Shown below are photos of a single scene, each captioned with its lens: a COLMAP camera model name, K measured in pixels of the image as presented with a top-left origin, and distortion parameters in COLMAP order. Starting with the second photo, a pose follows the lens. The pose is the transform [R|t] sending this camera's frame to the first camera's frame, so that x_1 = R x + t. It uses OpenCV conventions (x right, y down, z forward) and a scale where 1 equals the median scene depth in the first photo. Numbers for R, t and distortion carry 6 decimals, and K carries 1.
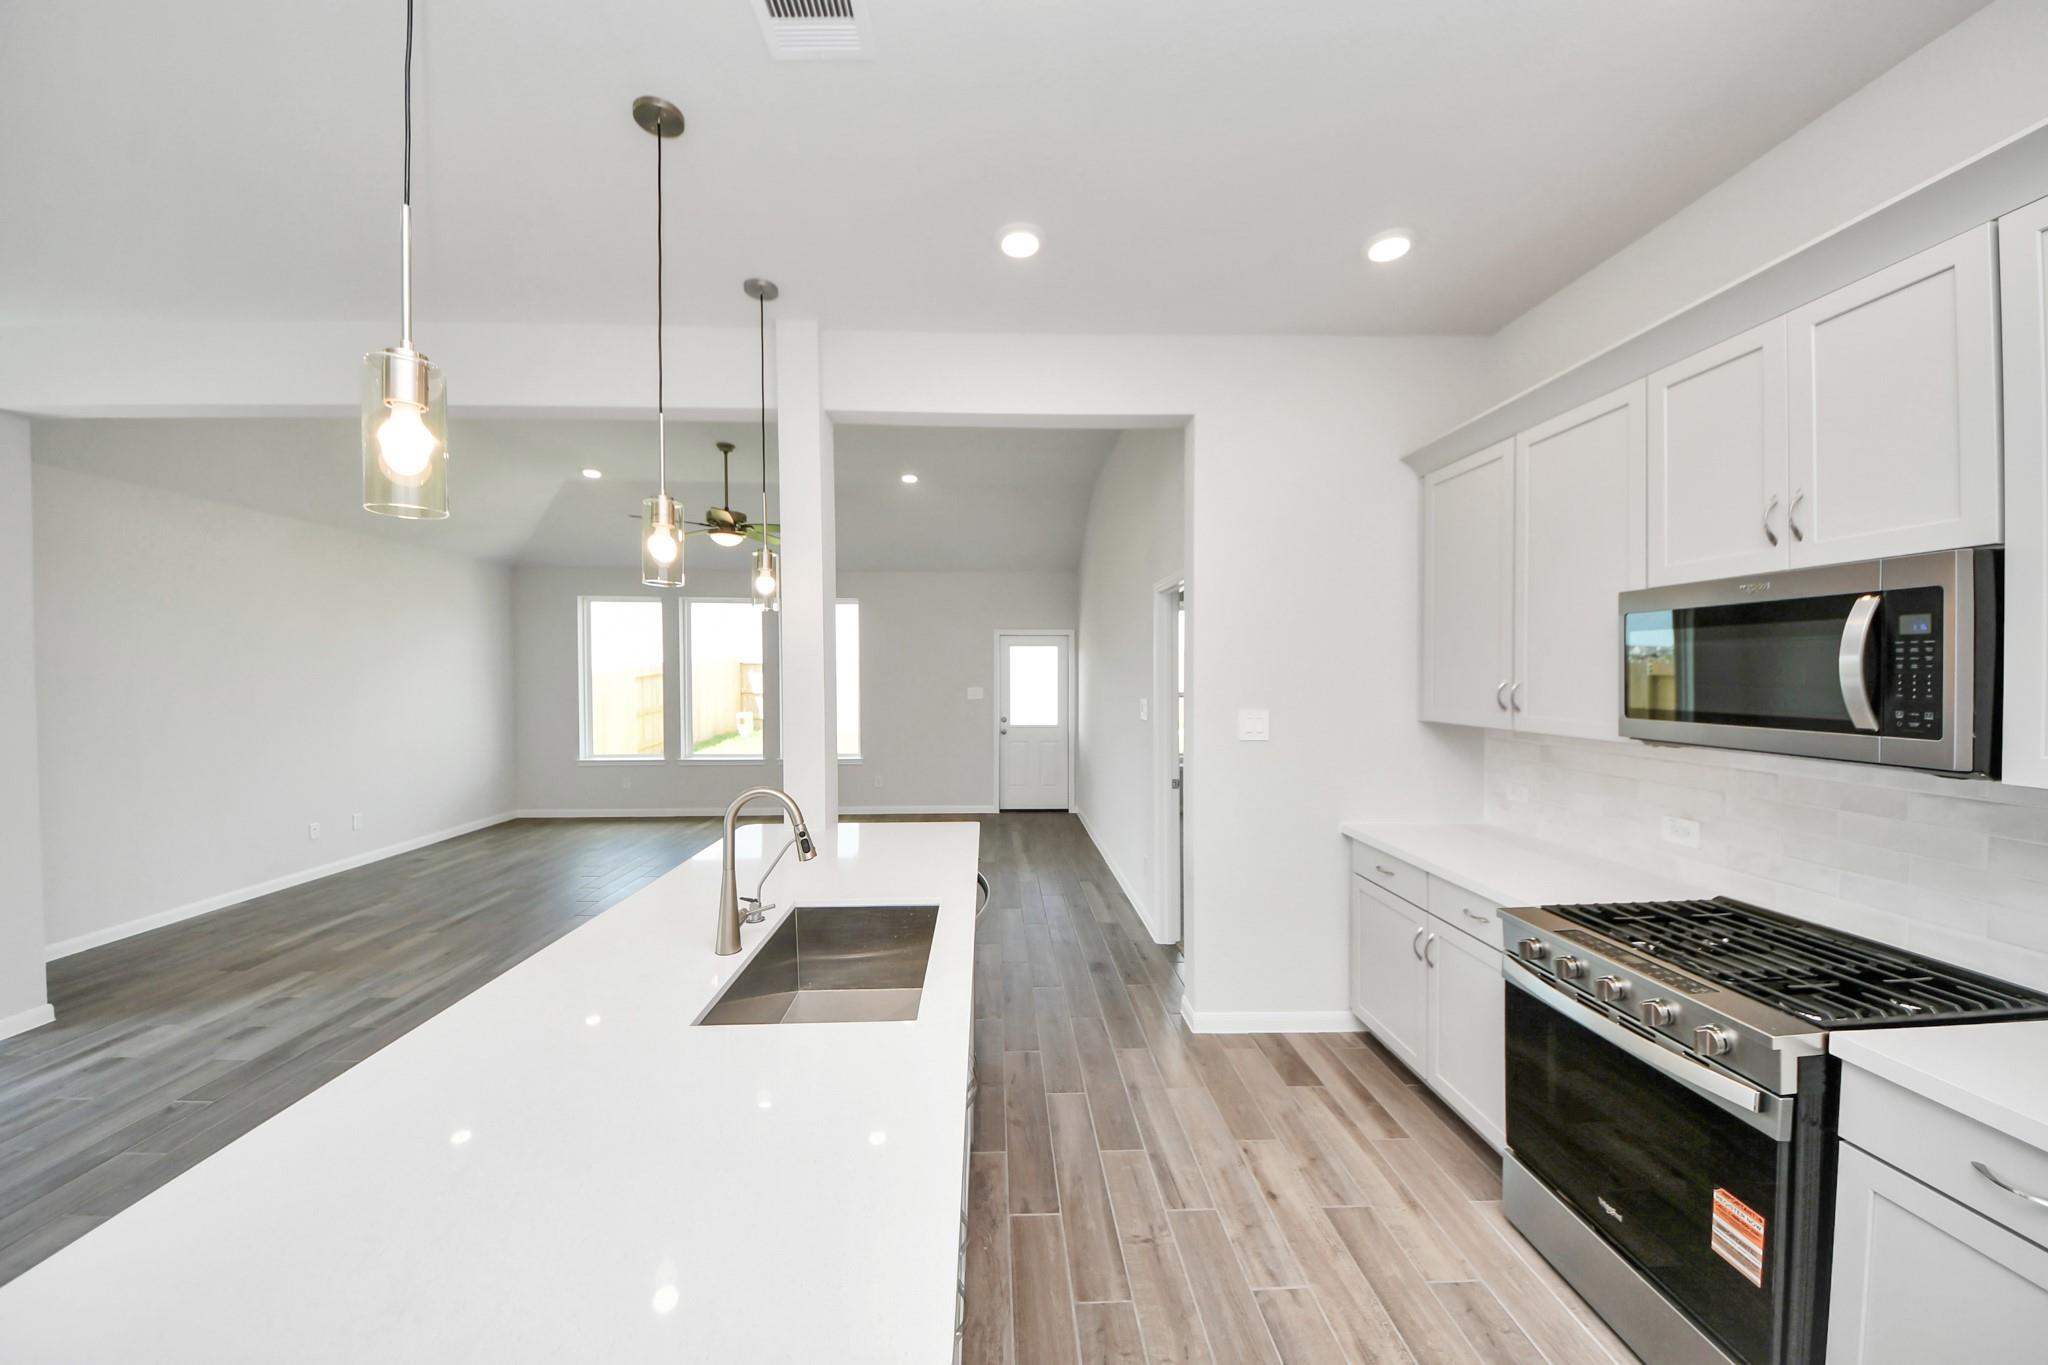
lens RADIAL K [[729.7, 0, 1014.0], [0, 729.7, 683.9], [0, 0, 1]] dist [0.008314, -0.008455]
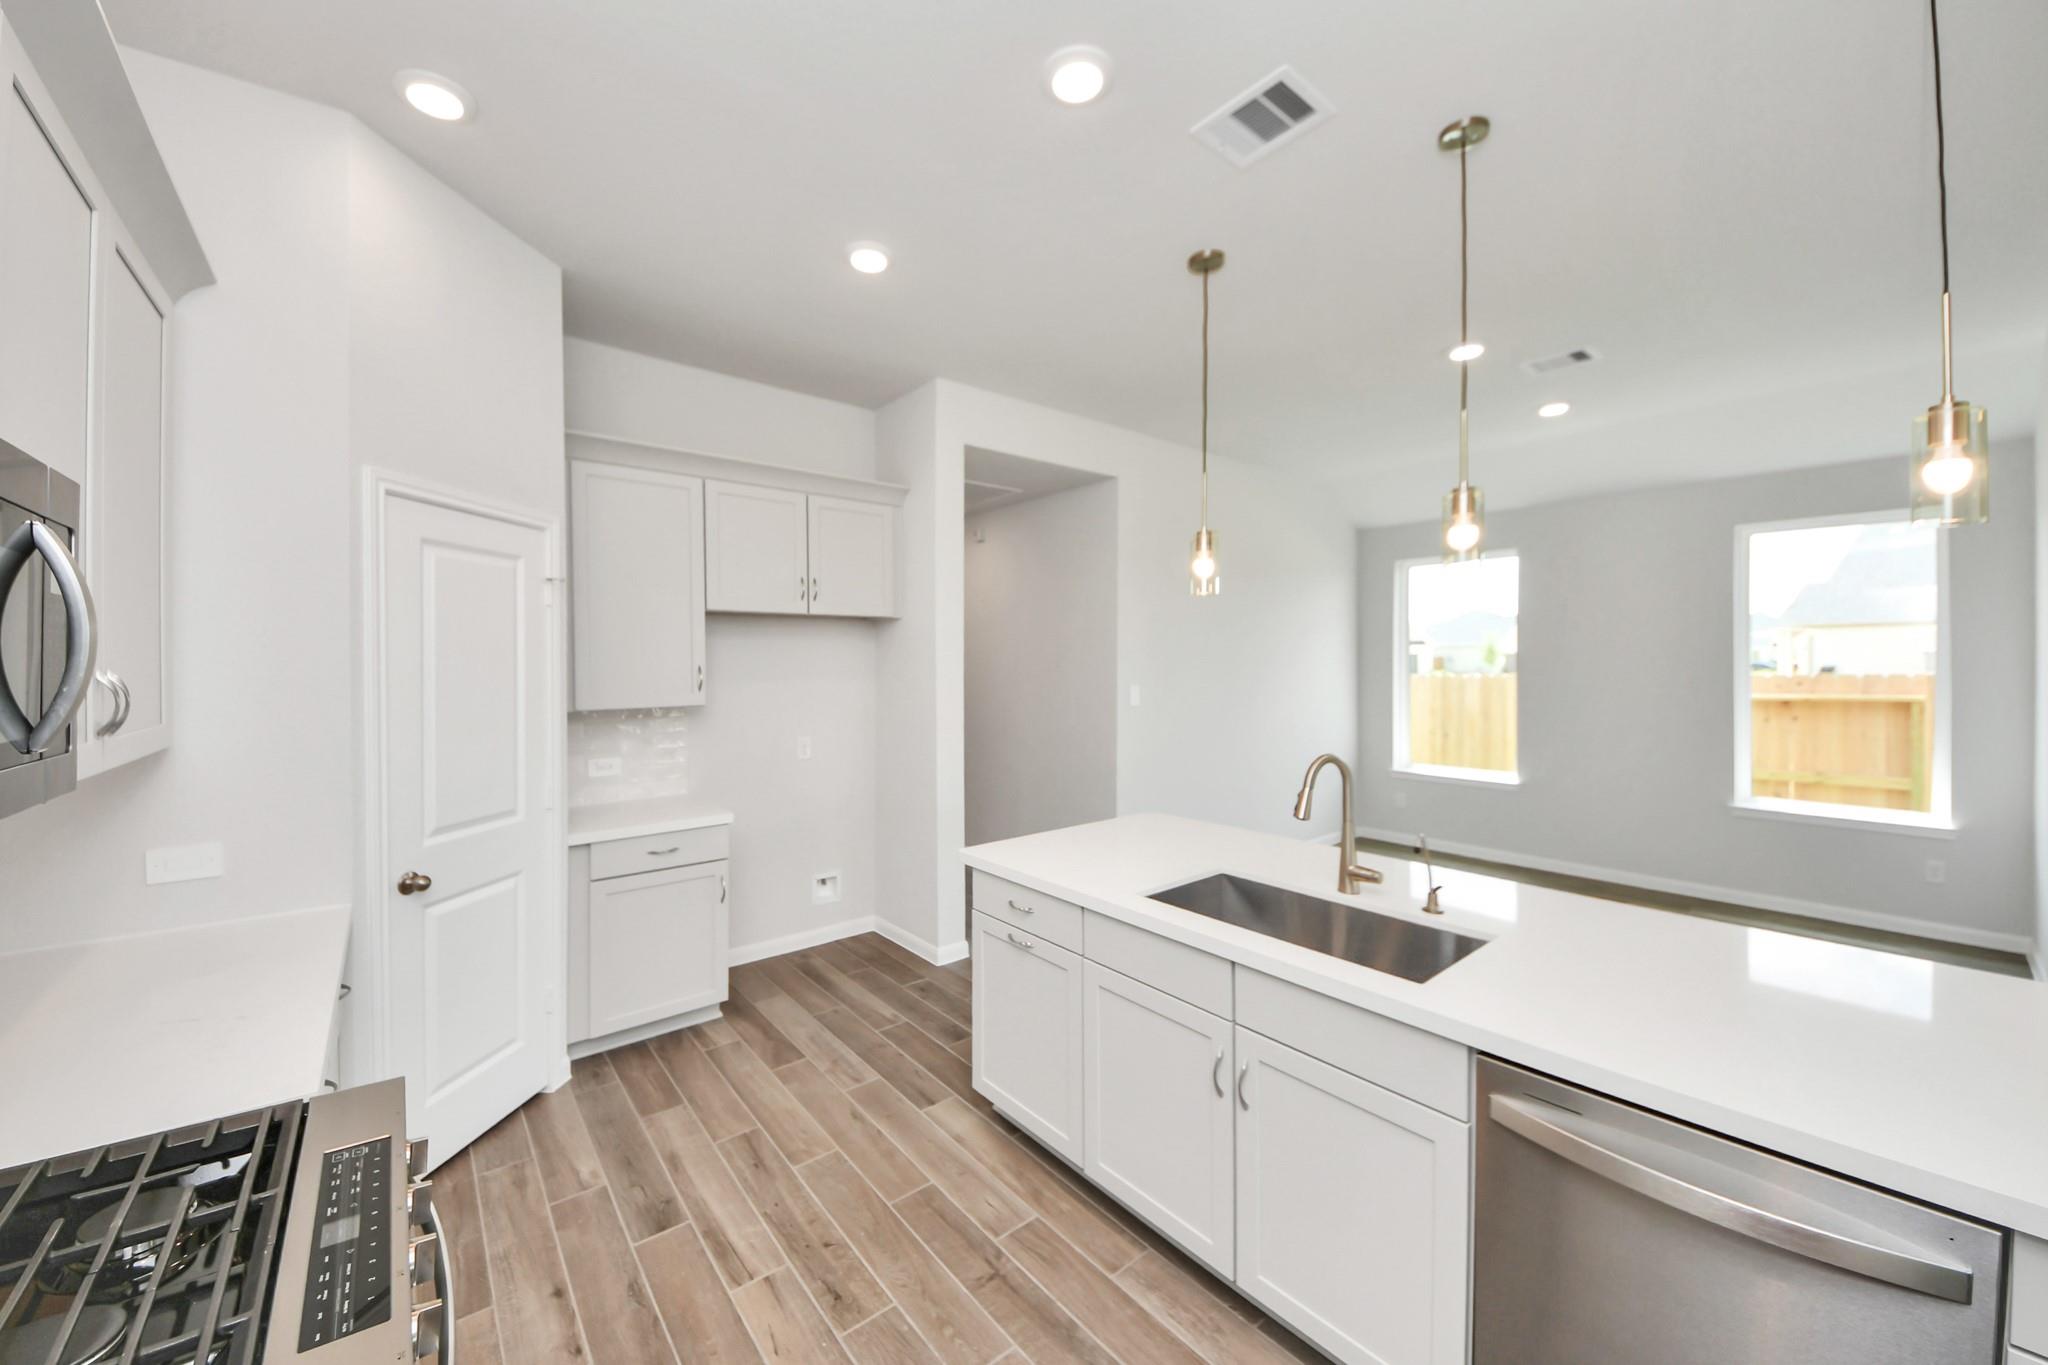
lens RADIAL K [[748.4, 0, 1006.9], [0, 748.4, 665.6], [0, 0, 1]] dist [0.007874, -0.000297]
pose [[-0.802068, 0.008564, -0.597172, 0.351098], [-0.004332, 0.999787, 0.020156, -0.010143], [0.597218, 0.018753, -0.801860, 0.743759]]
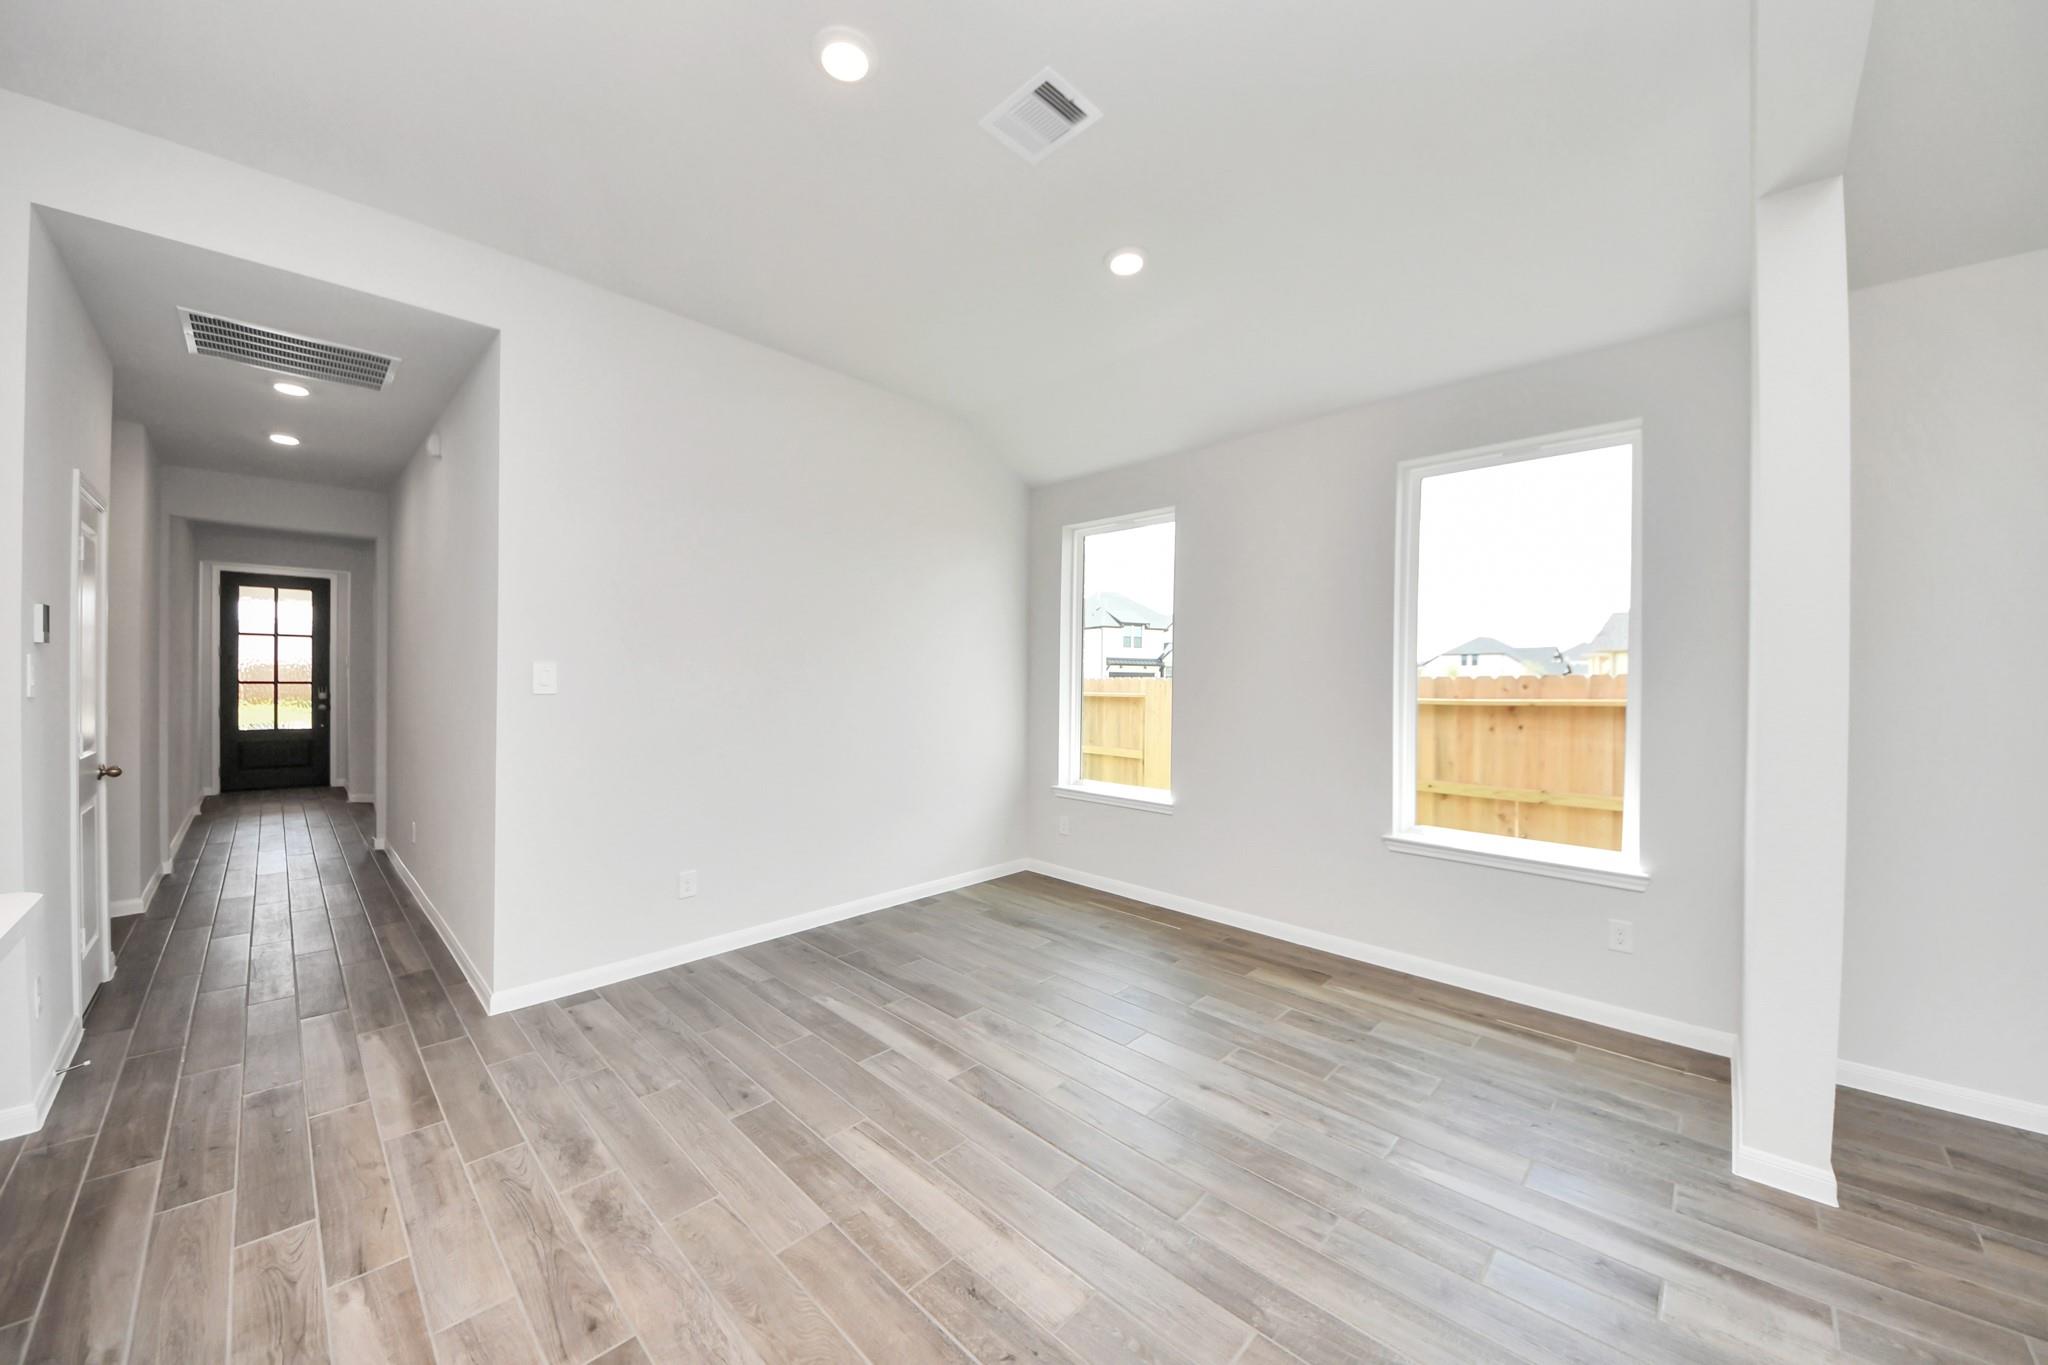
lens RADIAL K [[729.7, 0, 1010.4], [0, 729.7, 677.7], [0, 0, 1]] dist [0.008314, -0.008455]
pose [[-0.729370, -0.008326, -0.684069, -0.387307], [-0.021289, 0.999718, 0.010530, 0.044728], [0.683788, 0.022243, -0.729341, 0.792276]]
